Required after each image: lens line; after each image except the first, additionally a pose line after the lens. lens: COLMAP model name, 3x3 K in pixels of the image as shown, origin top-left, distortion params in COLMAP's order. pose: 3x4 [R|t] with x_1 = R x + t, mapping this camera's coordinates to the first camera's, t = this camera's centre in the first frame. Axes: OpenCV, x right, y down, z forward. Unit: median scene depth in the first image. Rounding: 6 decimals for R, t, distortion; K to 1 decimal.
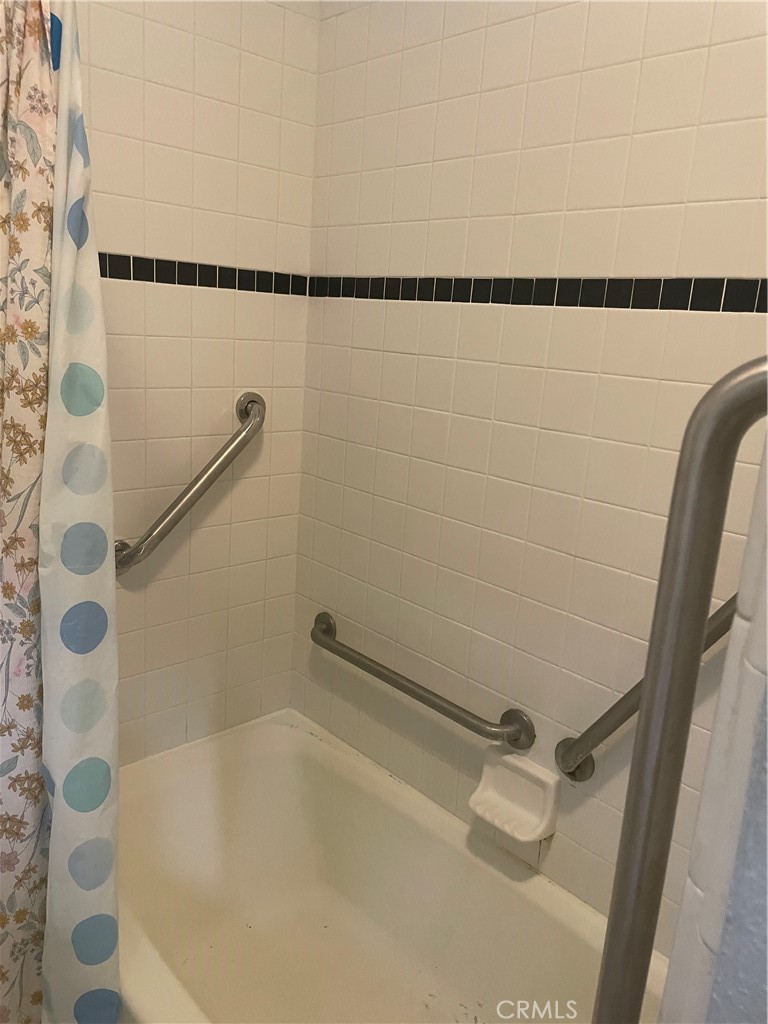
lens RADIAL K [[762.2, 0, 381.5], [0, 762.2, 495.7], [0, 0, 1]] dist [0.068835, -0.087955]
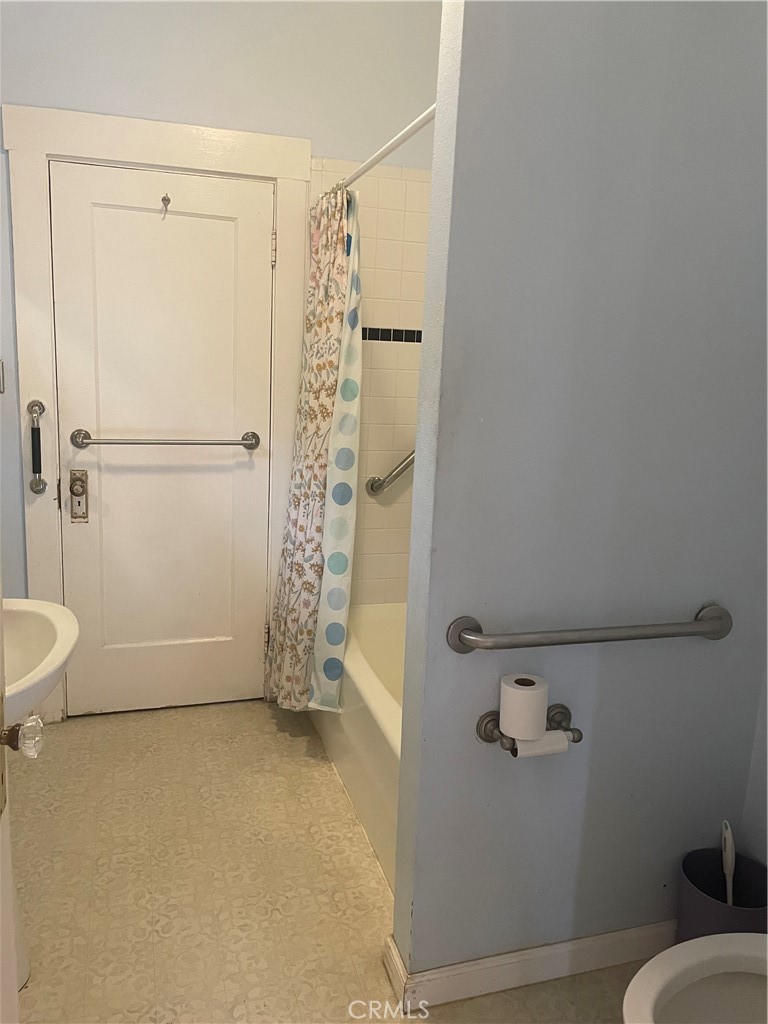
lens RADIAL K [[762.2, 0, 381.5], [0, 762.2, 495.7], [0, 0, 1]] dist [0.068835, -0.087955]
pose [[0.898985, 0.051934, -0.434890, 0.706307], [-0.081209, 0.995492, -0.048992, 0.281815], [0.430385, 0.079361, 0.899150, -0.982810]]
